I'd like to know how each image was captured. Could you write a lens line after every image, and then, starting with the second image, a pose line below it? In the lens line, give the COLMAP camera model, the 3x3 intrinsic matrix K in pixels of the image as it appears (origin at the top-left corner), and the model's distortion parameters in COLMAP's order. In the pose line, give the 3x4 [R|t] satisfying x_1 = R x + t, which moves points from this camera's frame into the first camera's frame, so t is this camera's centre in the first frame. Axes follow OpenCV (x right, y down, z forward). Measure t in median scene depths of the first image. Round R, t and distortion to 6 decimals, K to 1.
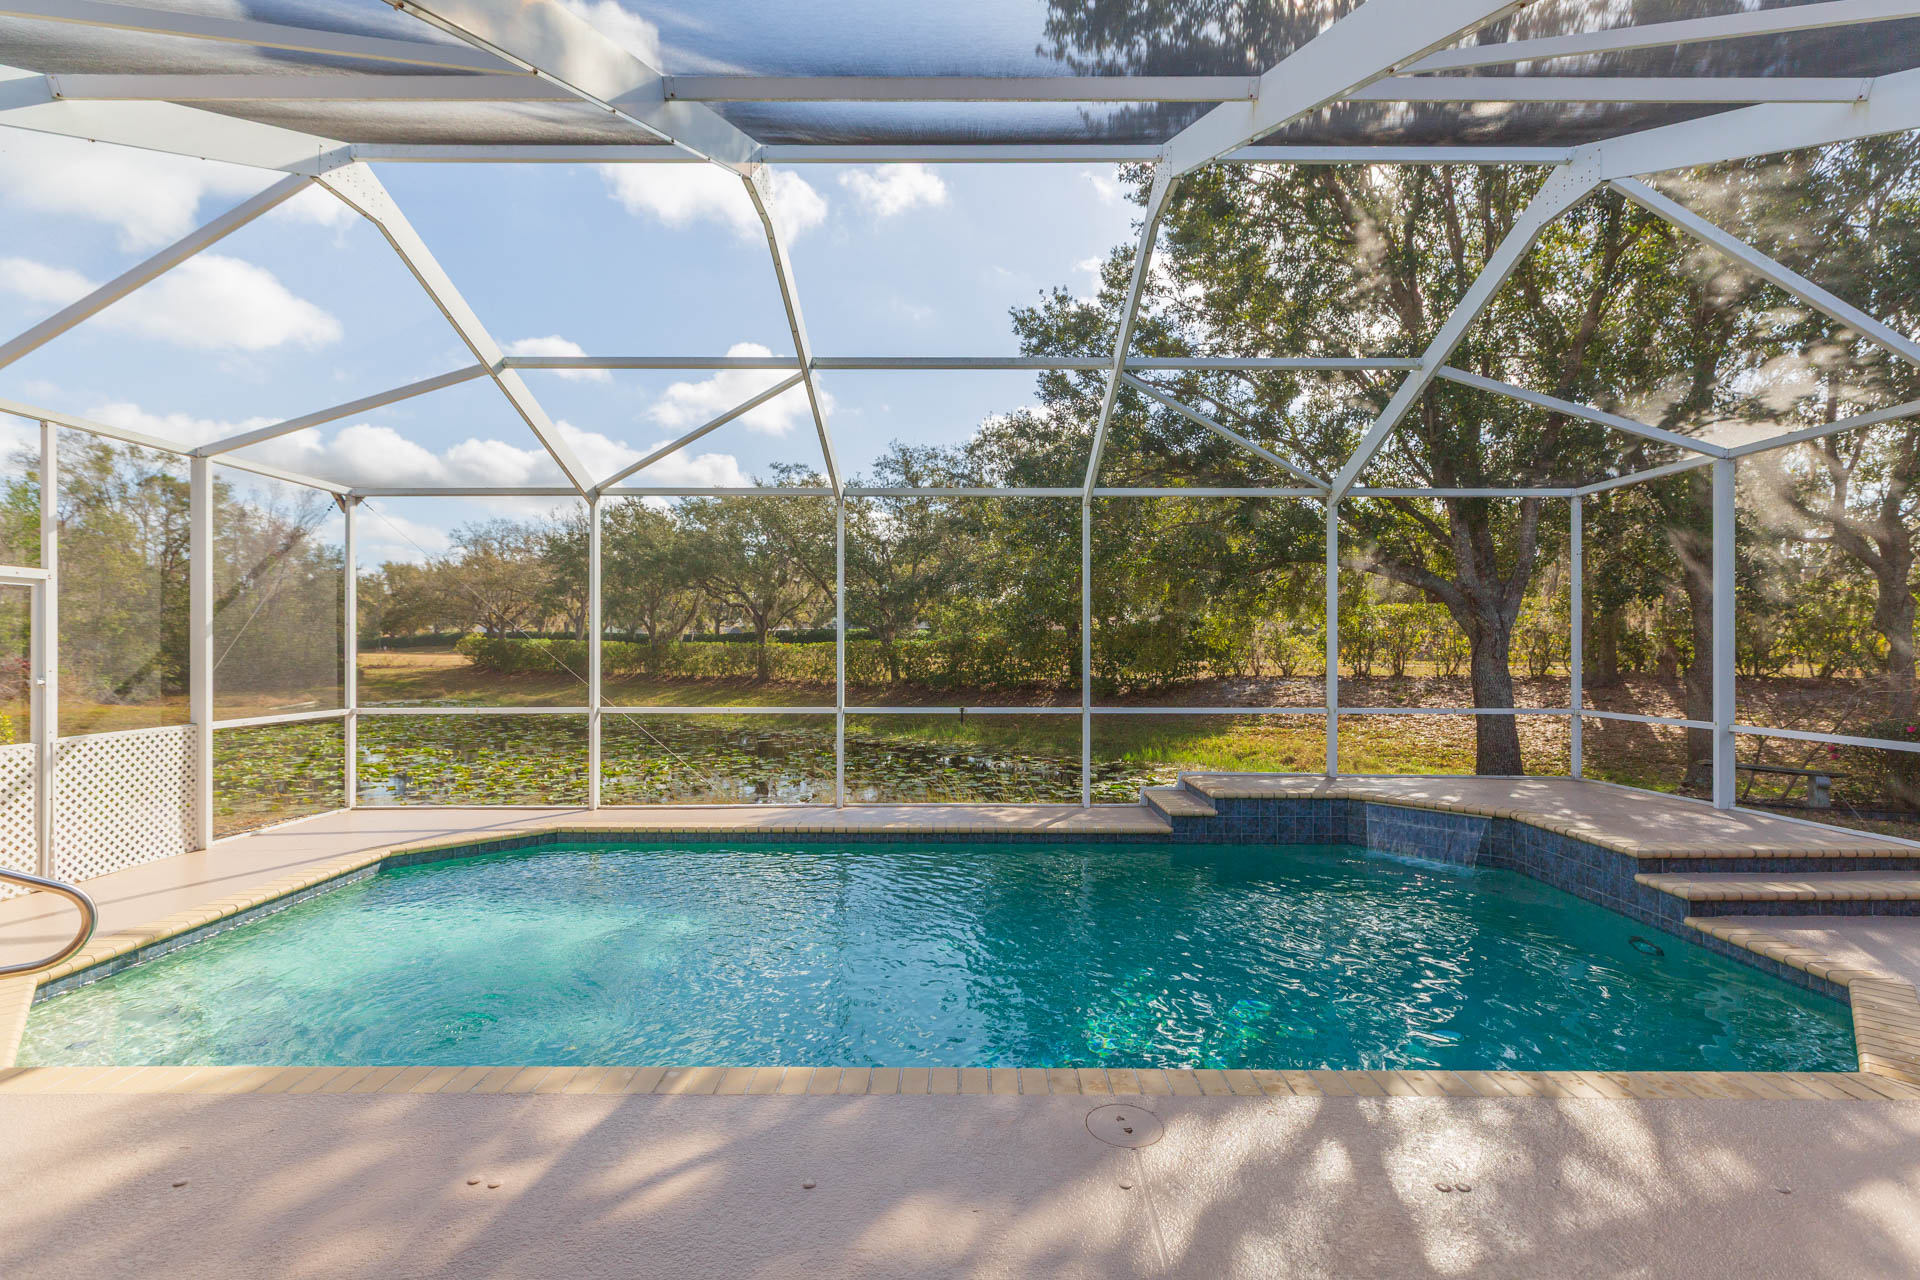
lens RADIAL K [[862.5, 0, 962.5], [0, 862.5, 651.8], [0, 0, 1]] dist [0.005566, -0.001788]
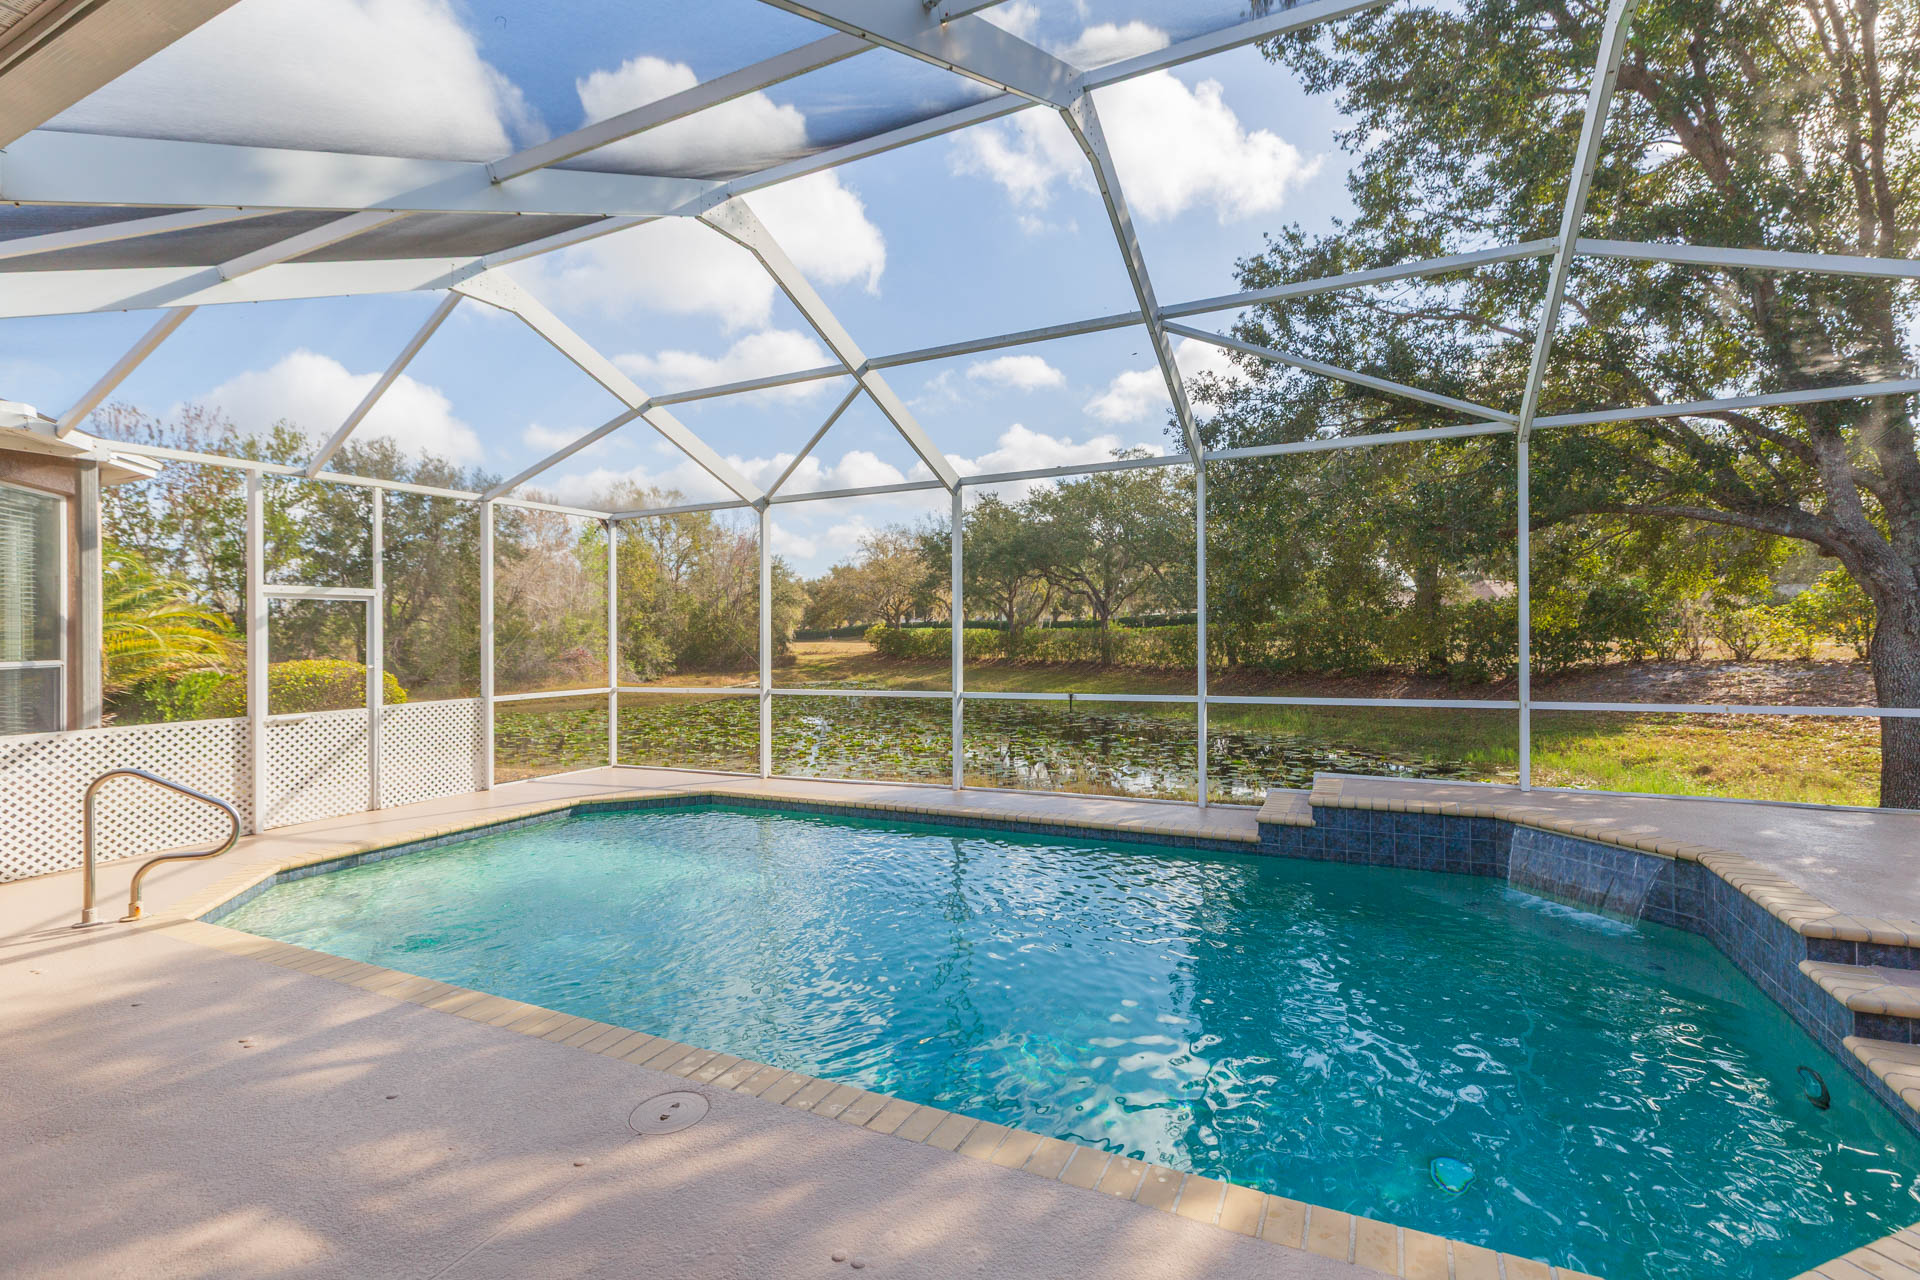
lens RADIAL K [[862.5, 0, 962.1], [0, 862.5, 632.4], [0, 0, 1]] dist [0.005566, -0.001788]
pose [[0.901168, -0.016041, -0.433174, 0.106191], [0.013964, 0.999871, -0.007977, 0.000701], [0.433246, 0.001139, 0.901275, 0.027775]]
